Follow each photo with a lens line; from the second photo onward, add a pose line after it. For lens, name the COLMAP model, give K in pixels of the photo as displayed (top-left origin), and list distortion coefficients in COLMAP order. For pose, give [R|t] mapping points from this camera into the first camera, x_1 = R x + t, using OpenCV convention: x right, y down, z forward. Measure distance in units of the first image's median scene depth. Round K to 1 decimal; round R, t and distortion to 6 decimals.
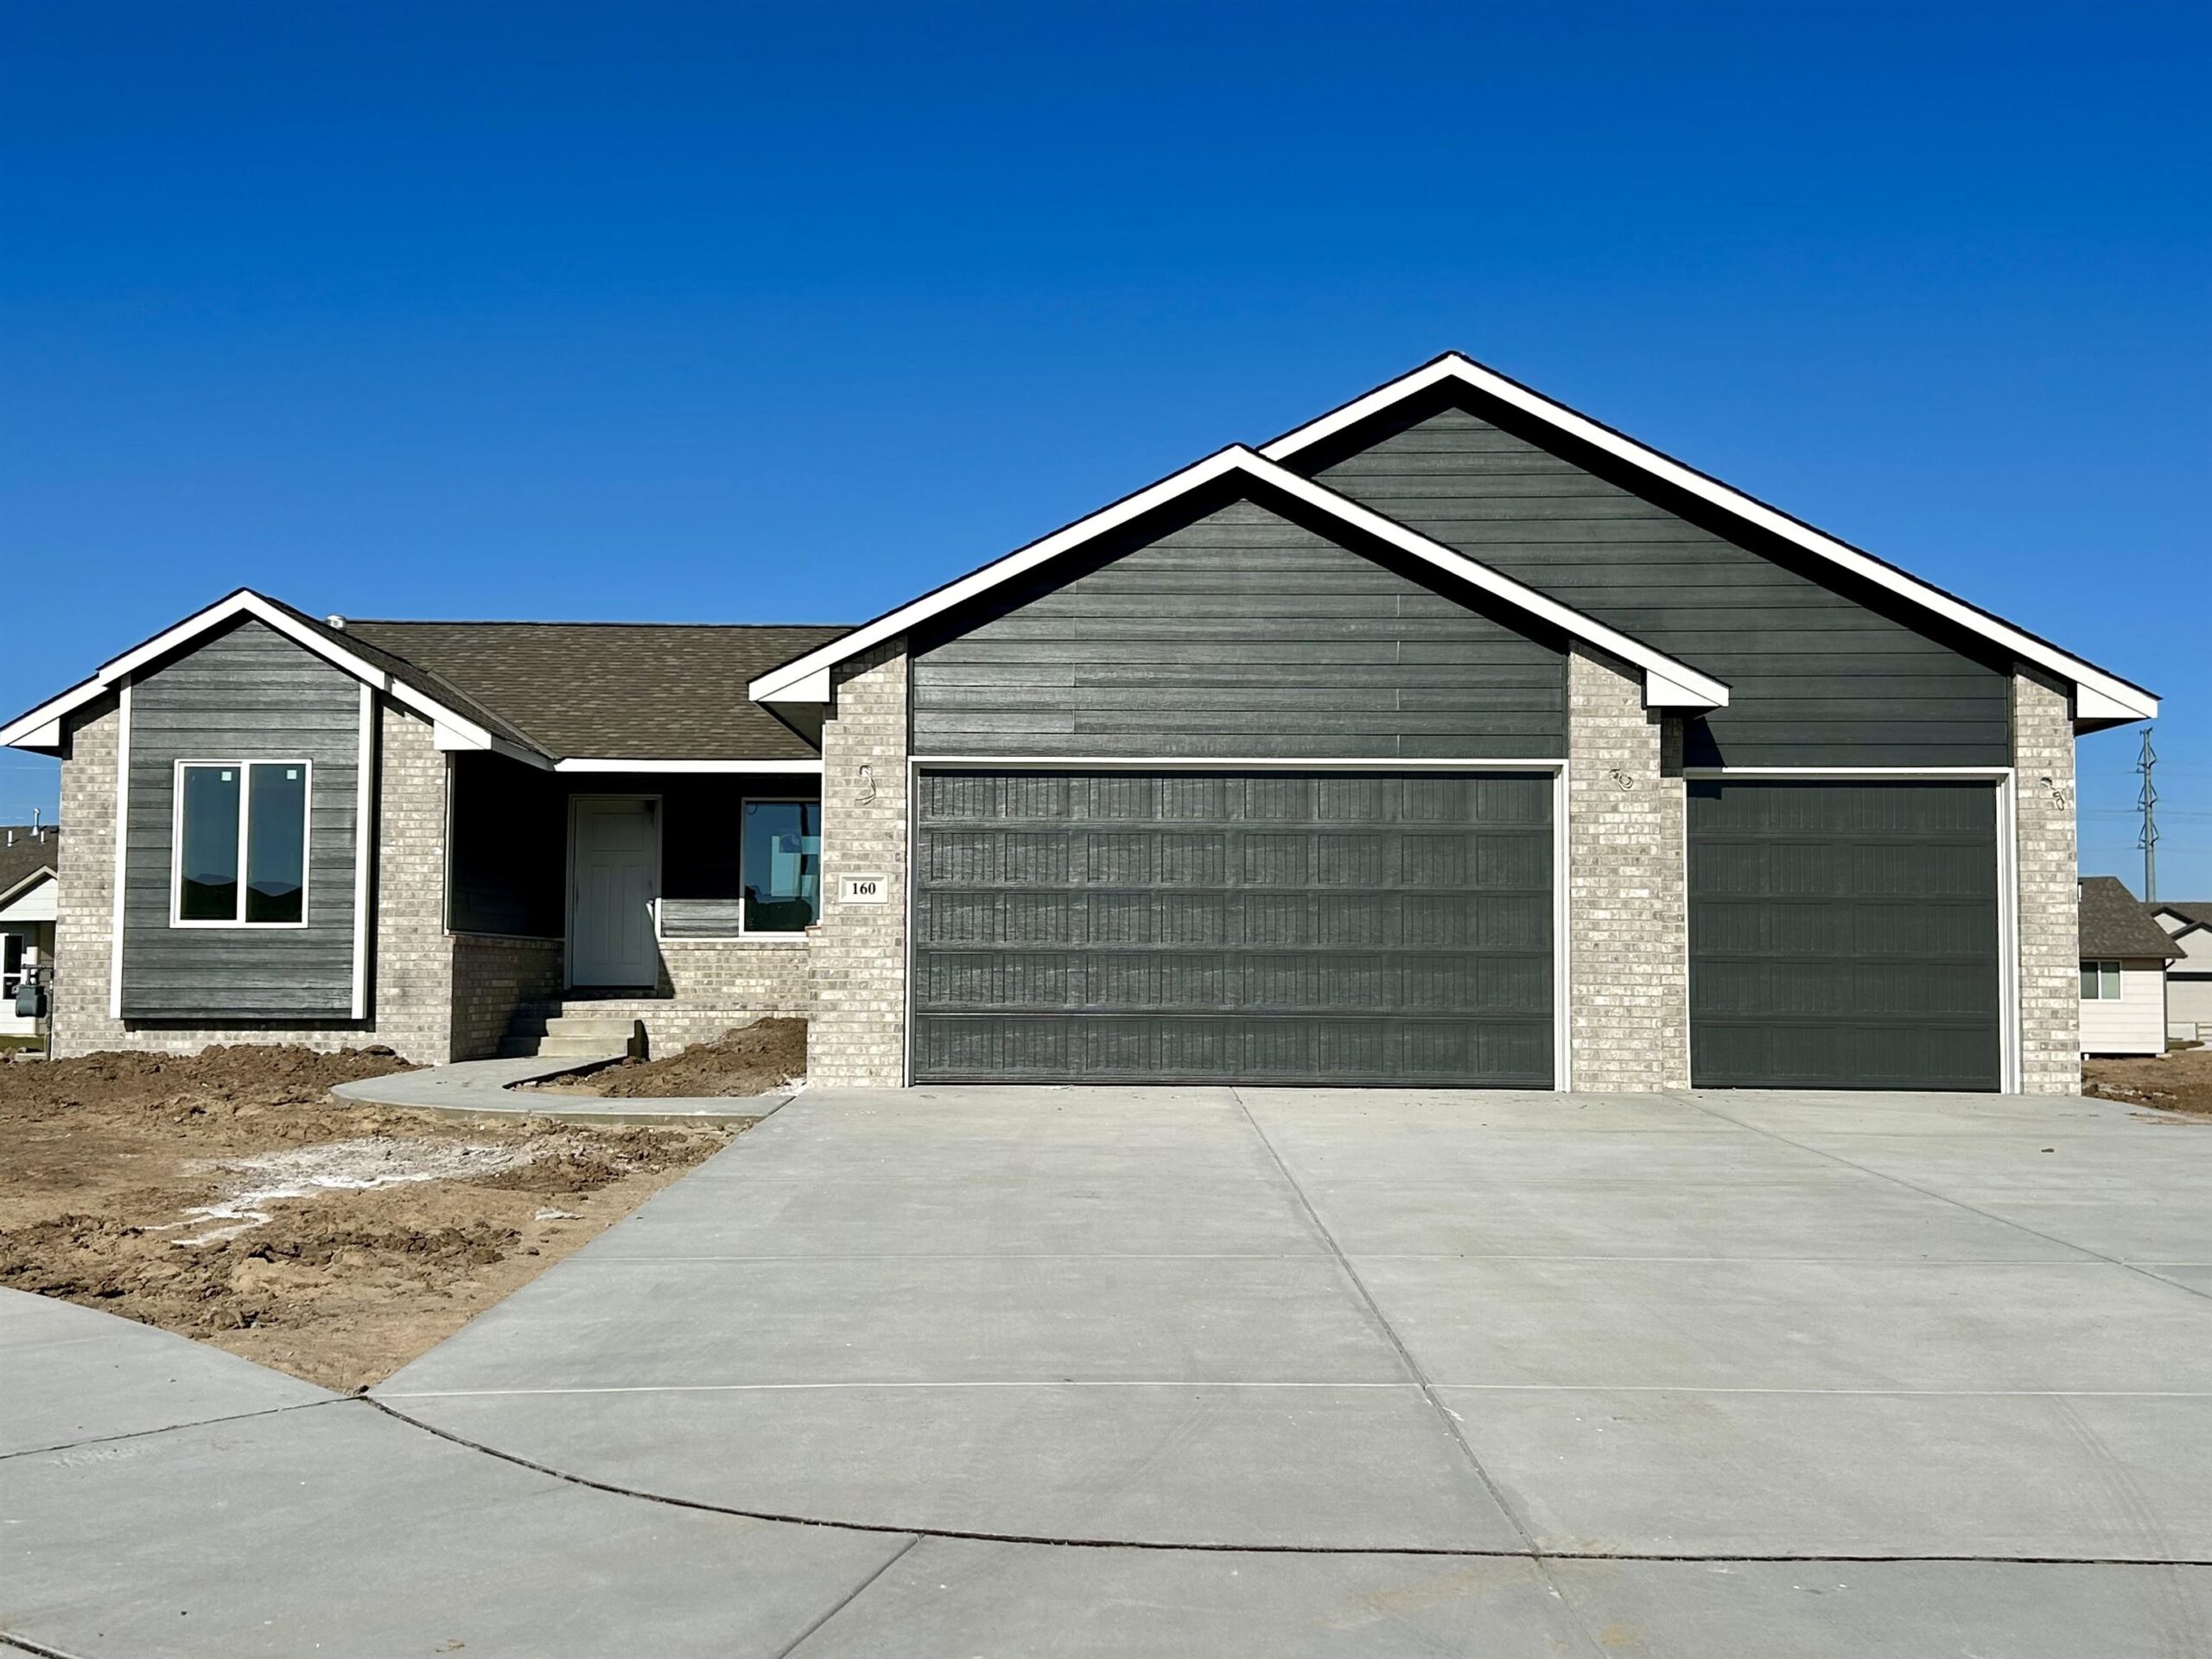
lens RADIAL K [[2302.7, 0, 1110.8], [0, 2302.7, 816.6], [0, 0, 1]] dist [0.067108, 0.000000]
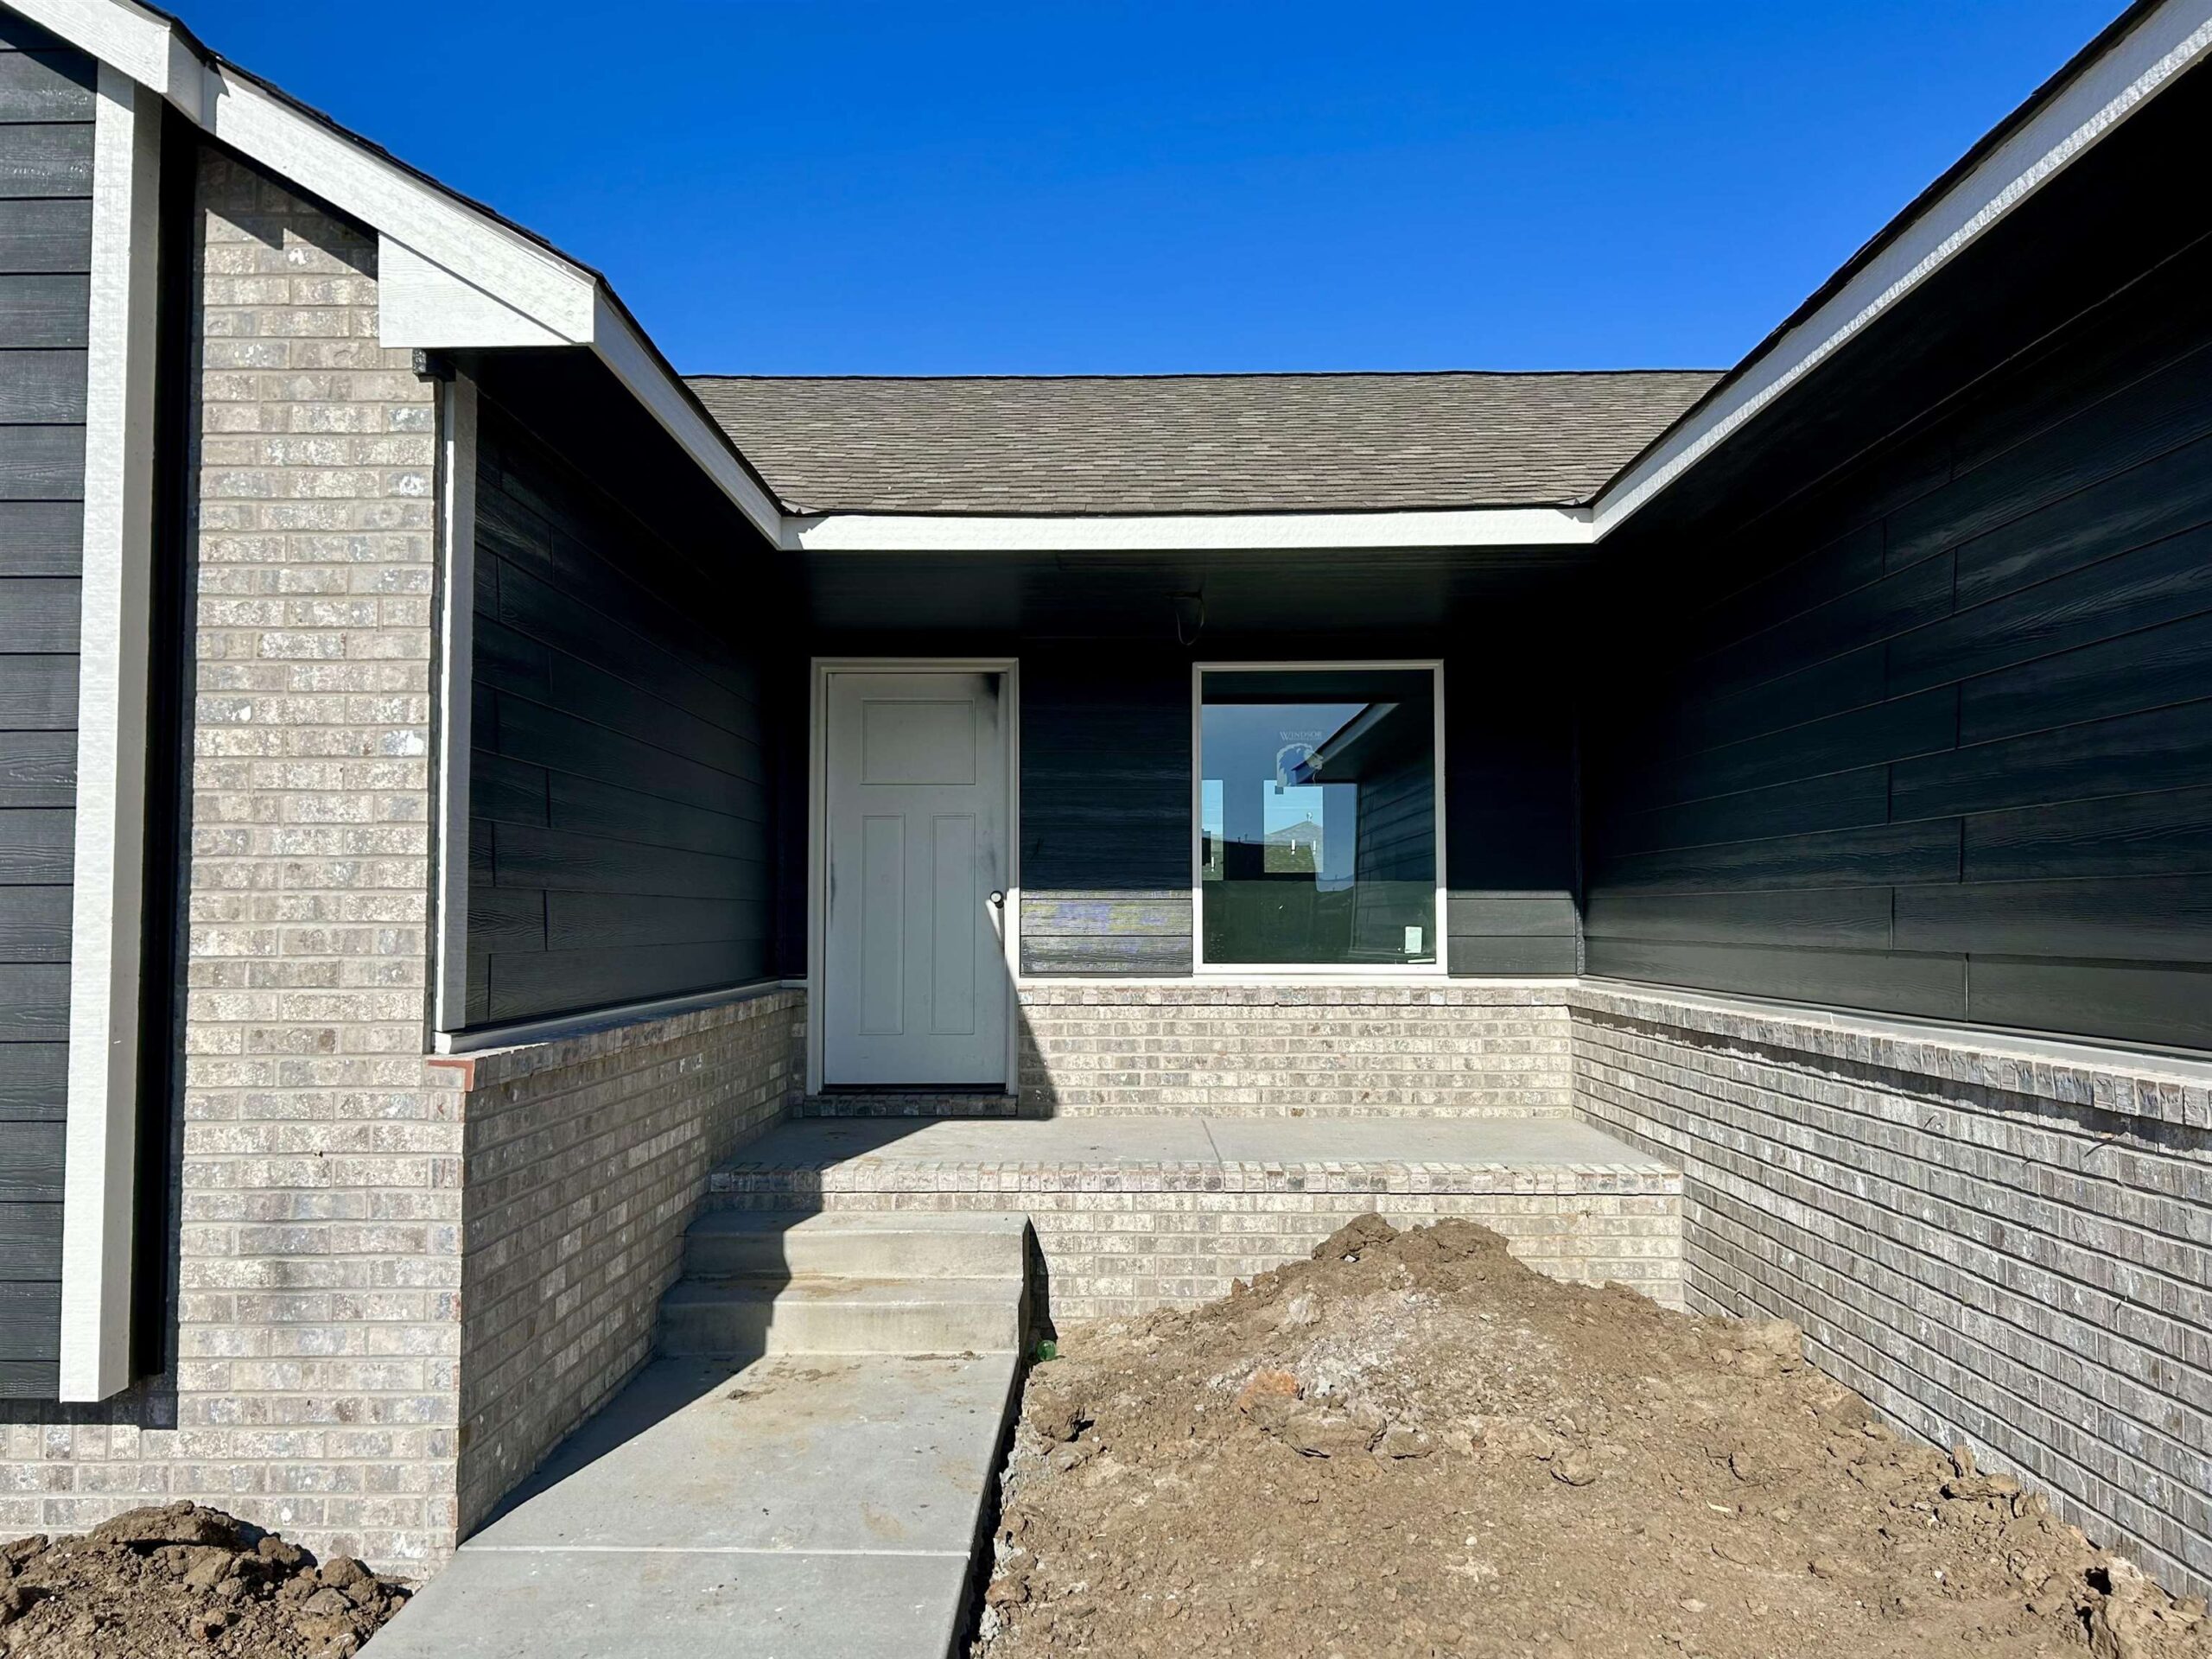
lens RADIAL K [[1660.2, 0, 1102.8], [0, 1660.2, 847.0], [0, 0, 1]] dist [0.019567, -0.025065]
pose [[0.999914, -0.001374, -0.013041, -0.191831], [0.001759, 0.999563, 0.029513, 0.019652], [0.012995, -0.029534, 0.999479, 0.746882]]
